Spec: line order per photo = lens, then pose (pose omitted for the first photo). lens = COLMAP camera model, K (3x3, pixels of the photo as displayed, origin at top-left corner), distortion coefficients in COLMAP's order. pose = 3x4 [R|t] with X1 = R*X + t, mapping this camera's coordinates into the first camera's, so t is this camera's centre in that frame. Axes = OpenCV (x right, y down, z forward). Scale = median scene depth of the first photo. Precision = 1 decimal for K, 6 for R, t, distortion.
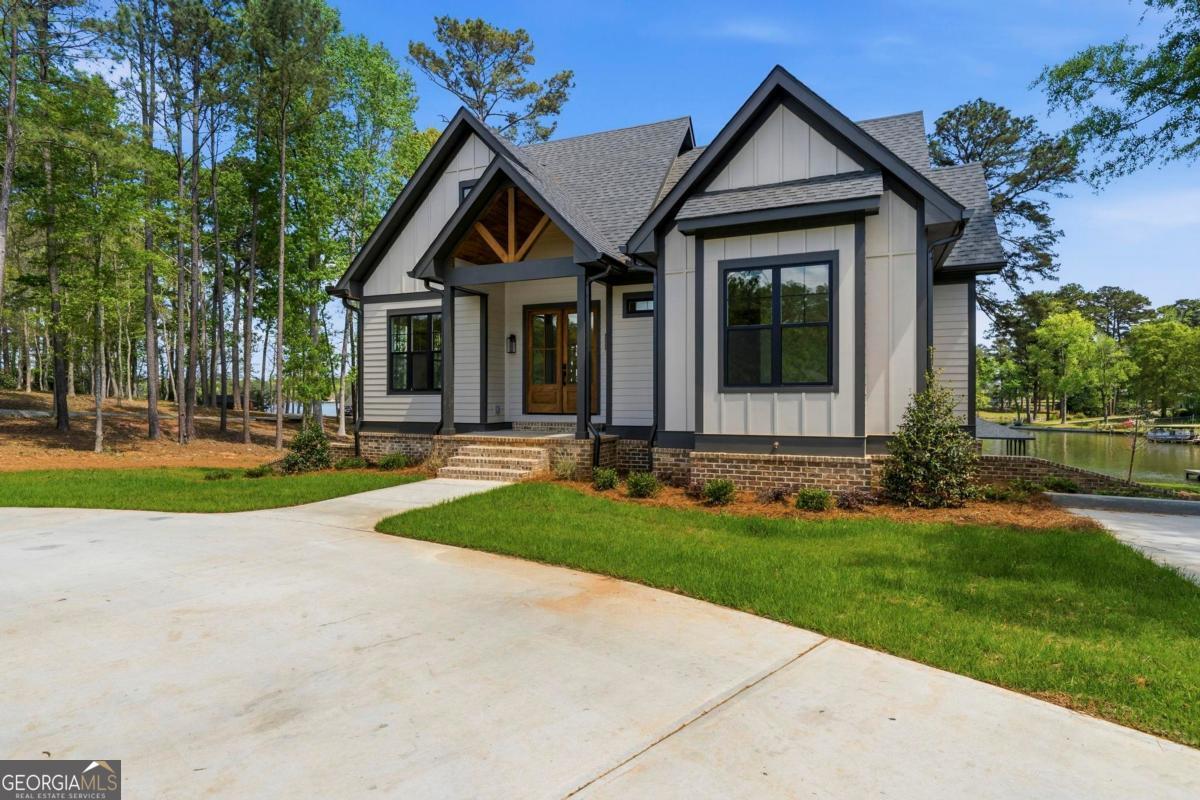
lens RADIAL K [[645.2, 0, 601.5], [0, 645.2, 389.7], [0, 0, 1]] dist [-0.001615, 0.001628]
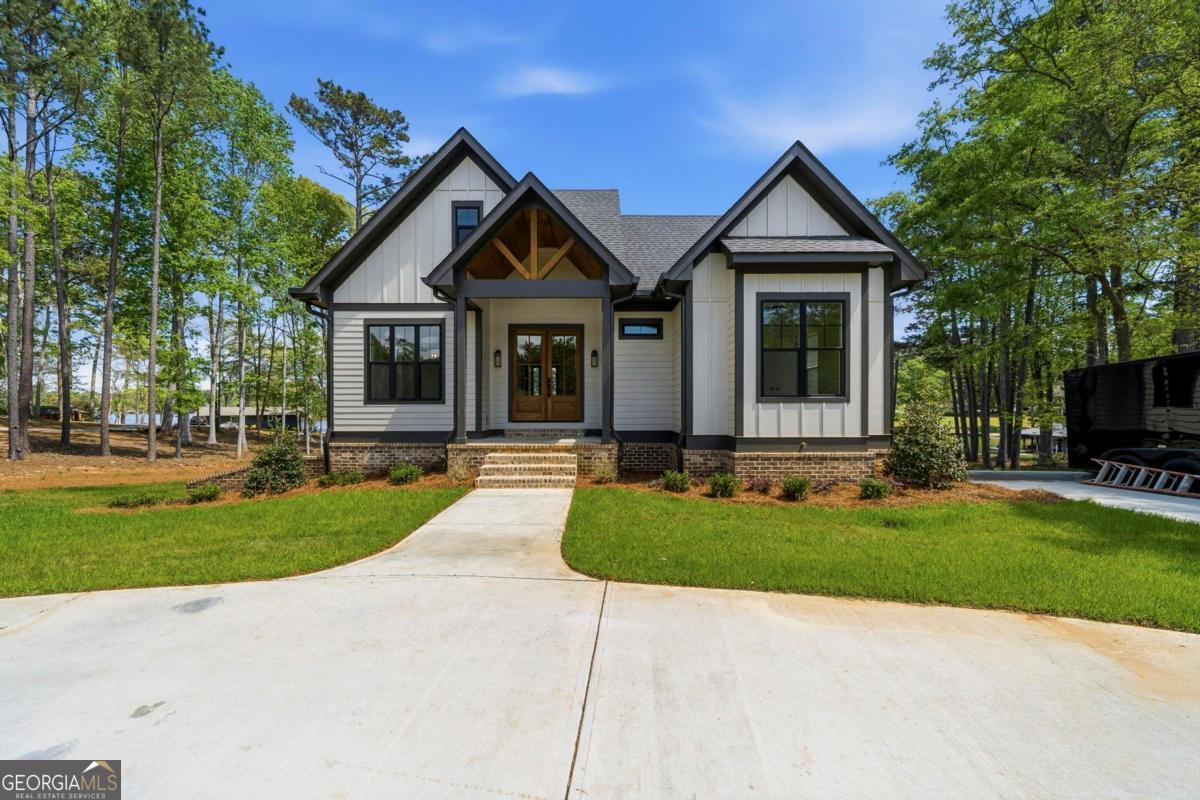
lens RADIAL K [[428.8, 0, 606.8], [0, 428.8, 404.6], [0, 0, 1]] dist [-0.001385, 0.000003]
pose [[0.915367, 0.003809, 0.402602, -0.302236], [-0.004772, 0.999988, 0.001388, 0.006712], [-0.402591, -0.003191, 0.915374, 0.294042]]
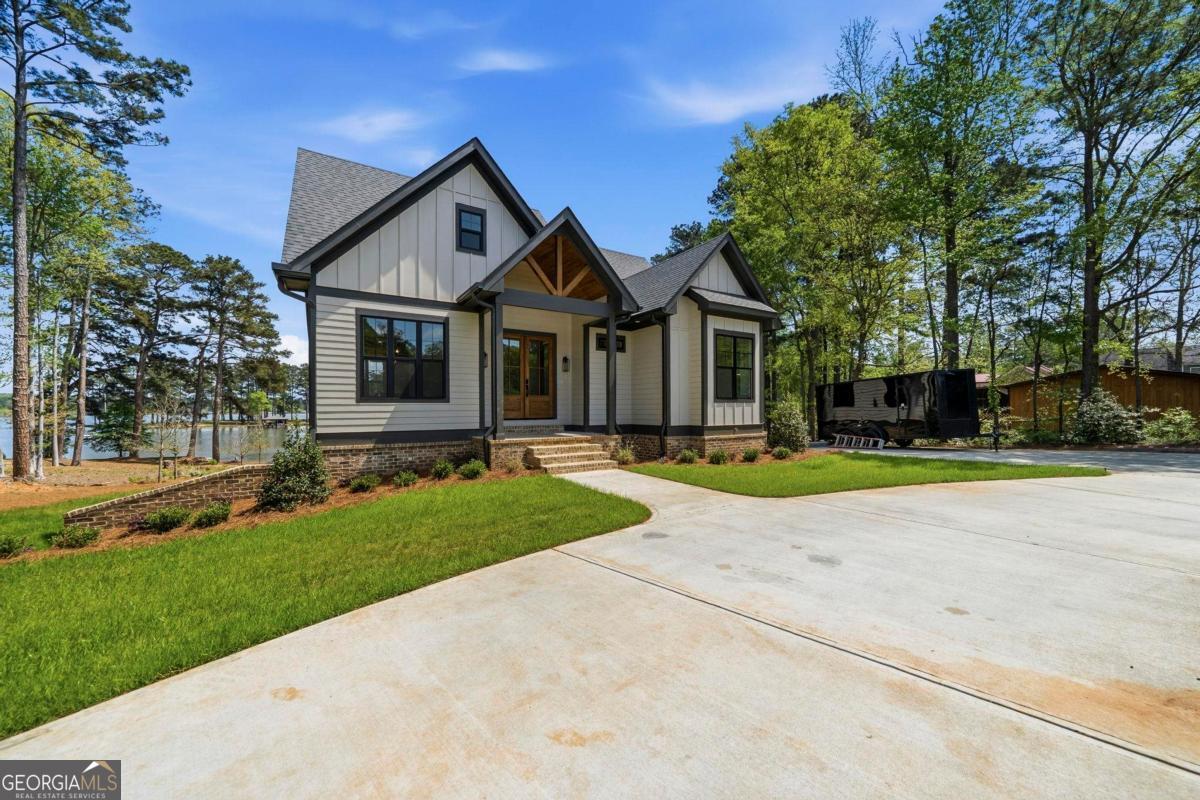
lens RADIAL K [[428.8, 0, 605.9], [0, 428.8, 404.8], [0, 0, 1]] dist [-0.001385, 0.000003]
pose [[0.562649, 0.006002, 0.826674, -0.741526], [-0.005722, 0.999978, -0.003366, 0.013135], [-0.826676, -0.002837, 0.562671, 0.445529]]
